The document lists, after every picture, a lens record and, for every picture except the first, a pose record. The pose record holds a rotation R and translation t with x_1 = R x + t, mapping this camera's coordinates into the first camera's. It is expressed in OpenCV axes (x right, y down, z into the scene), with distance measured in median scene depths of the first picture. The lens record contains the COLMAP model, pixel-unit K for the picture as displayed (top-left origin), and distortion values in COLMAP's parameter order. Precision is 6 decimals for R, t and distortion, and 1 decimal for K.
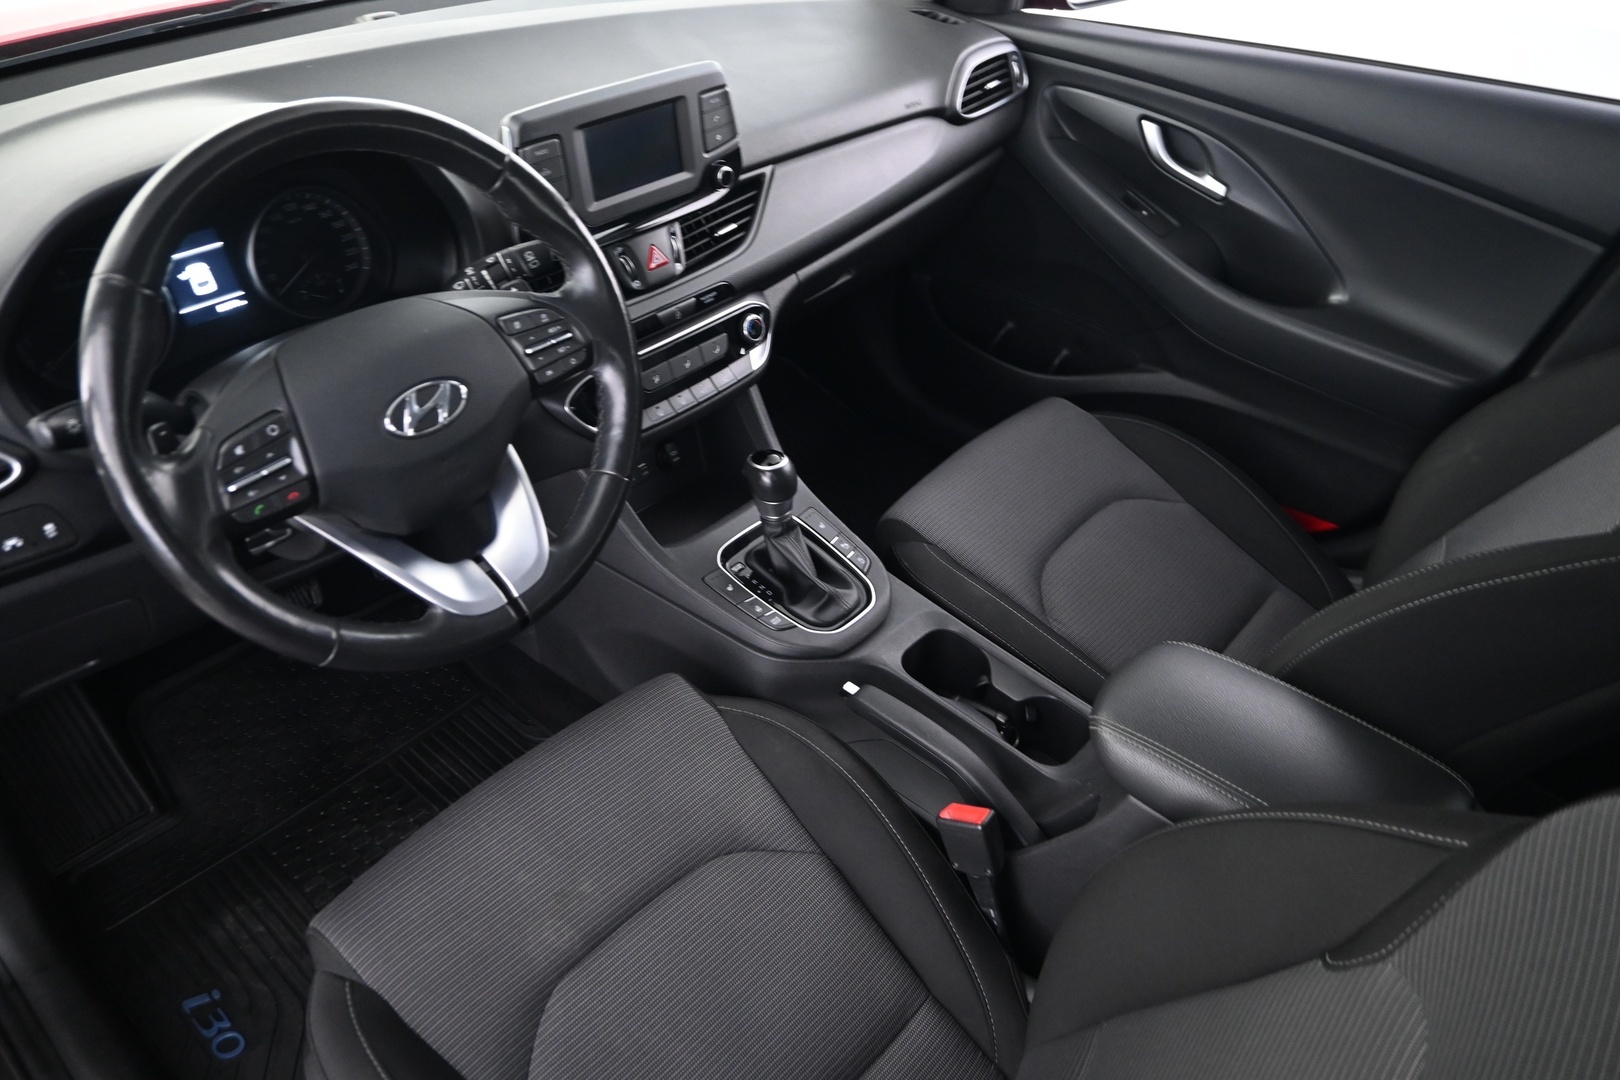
lens RADIAL K [[1098.9, 0, 807.4], [0, 1098.9, 540.3], [0, 0, 1]] dist [-0.009779, 0.004886]
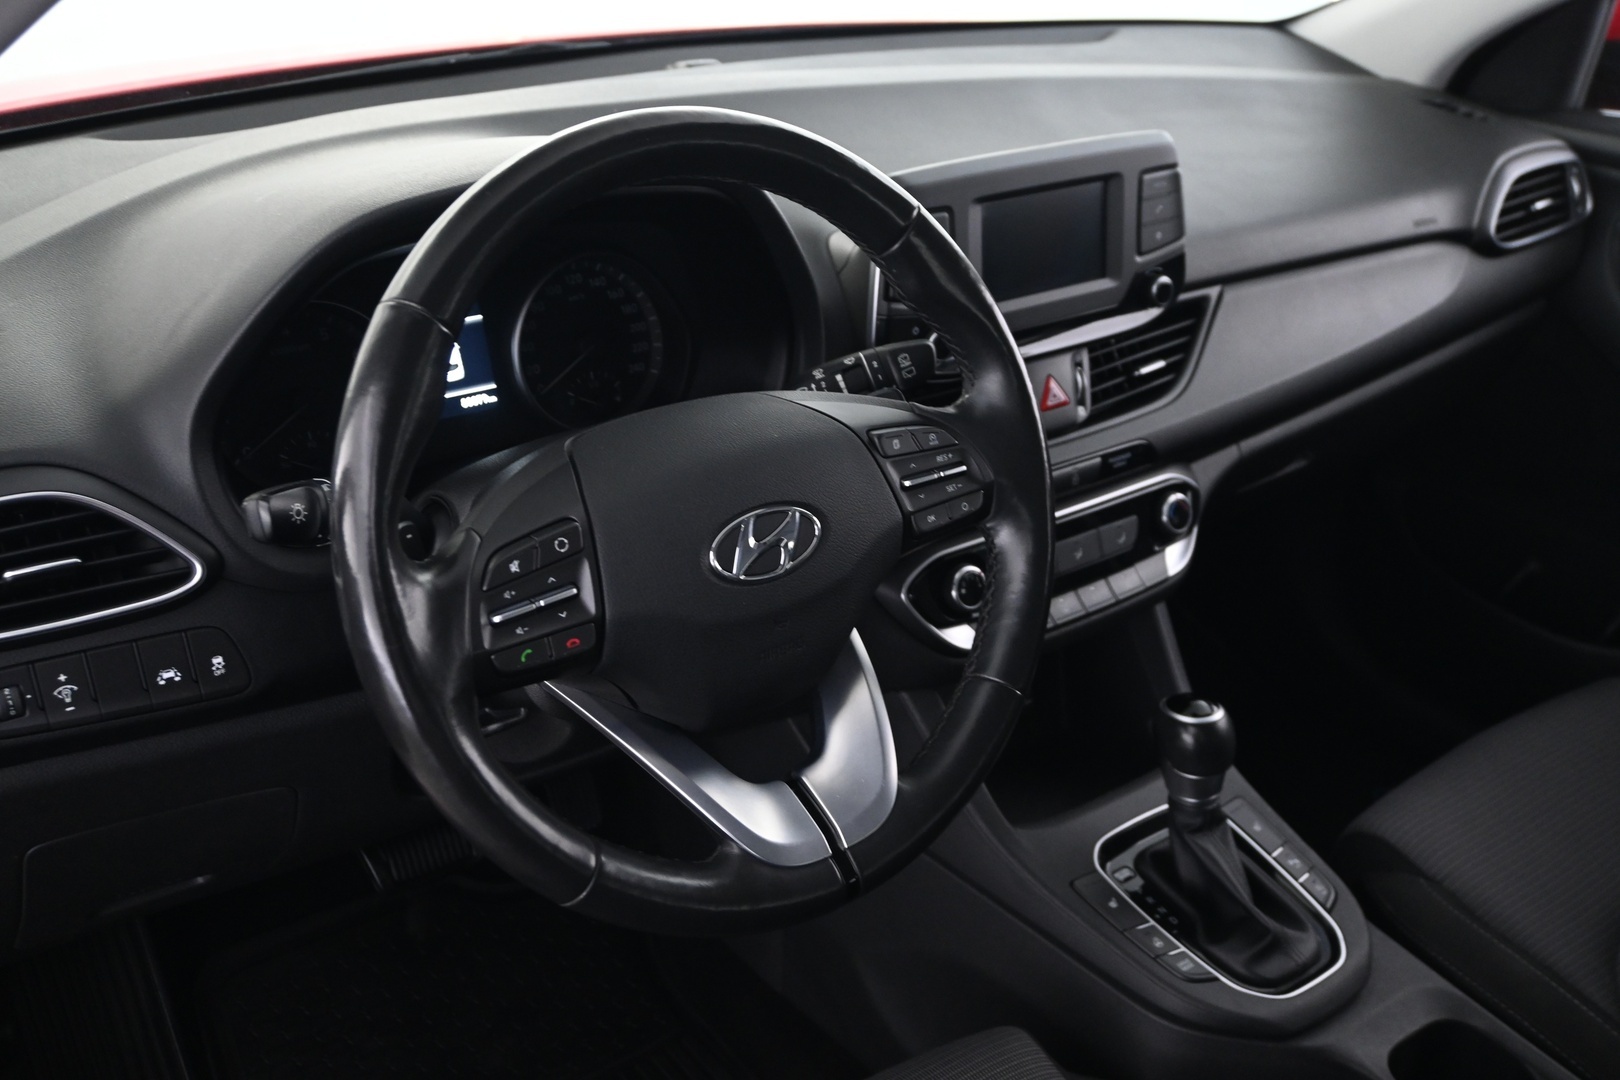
lens RADIAL K [[1617.6, 0, 809.6], [0, 1617.6, 539.3], [0, 0, 1]] dist [-0.003587, 0.000000]
pose [[0.978489, 0.089270, -0.185985, -0.093210], [-0.126447, 0.971853, -0.198777, 0.050222], [0.163006, 0.218019, 0.962235, 0.028835]]
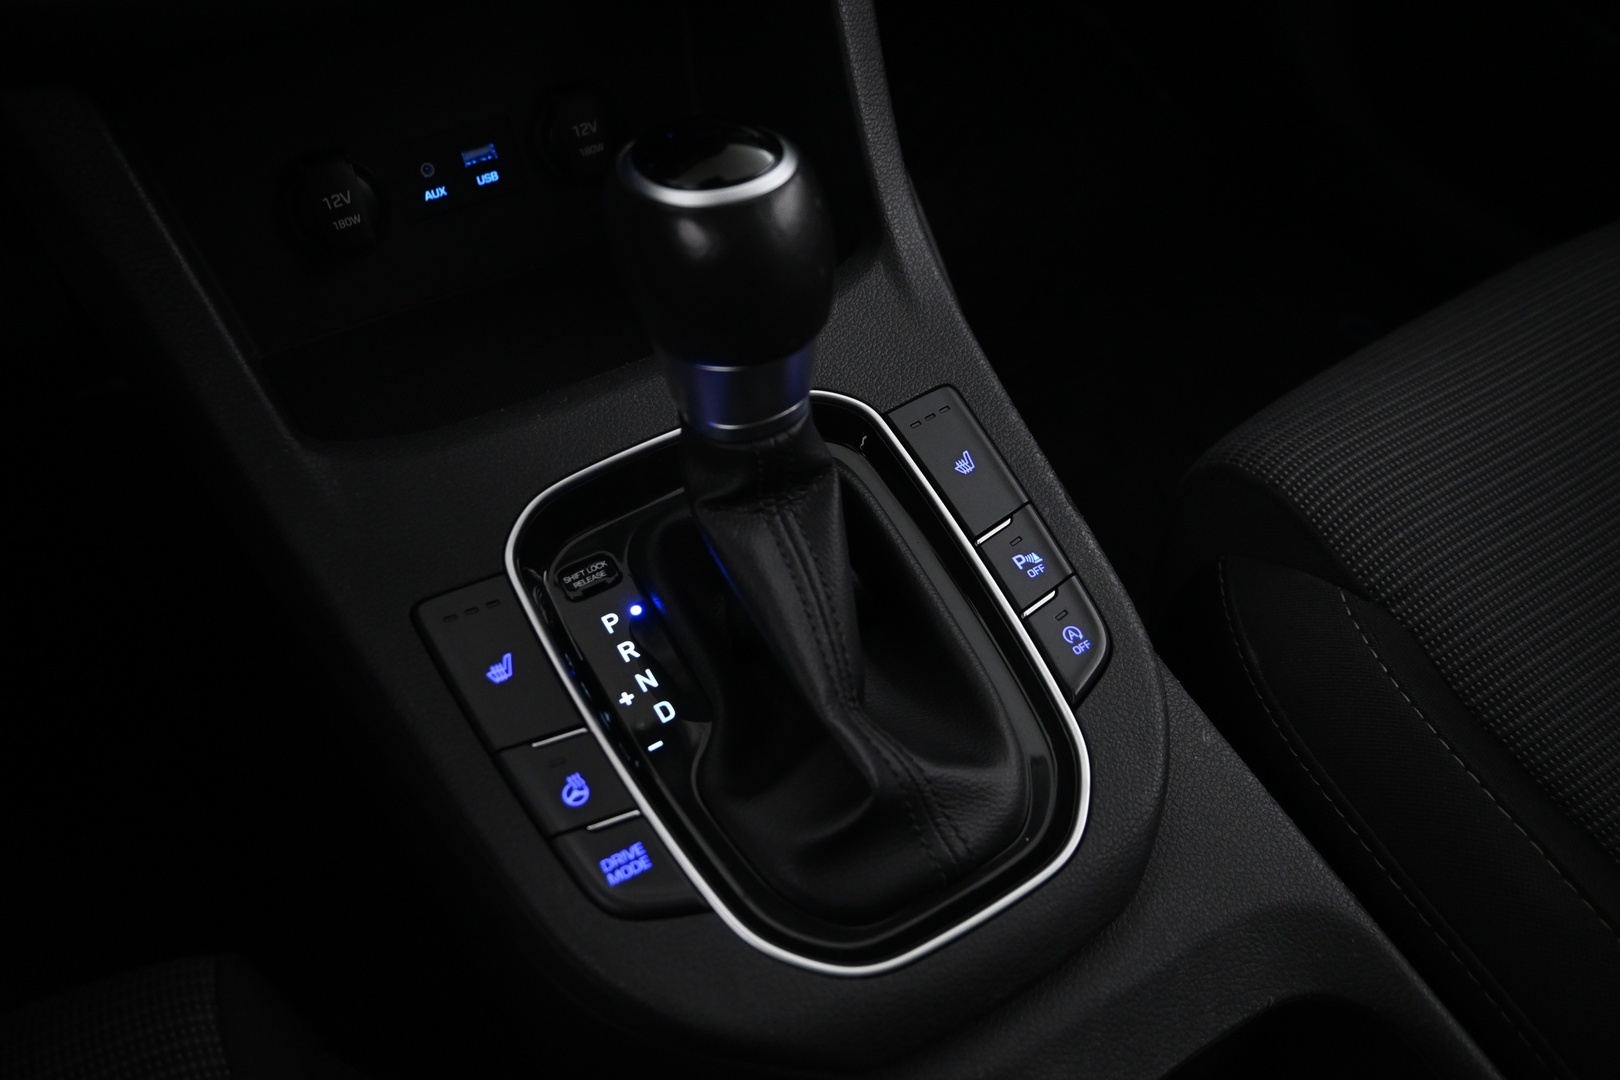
lens RADIAL K [[1217.2, 0, 810.1], [0, 1217.2, 549.3], [0, 0, 1]] dist [-0.008816, -0.001273]
pose [[0.951140, 0.214676, -0.221915, 0.055041], [-0.170579, 0.964443, 0.201874, -0.054040], [0.257362, -0.154157, 0.953940, 0.814095]]
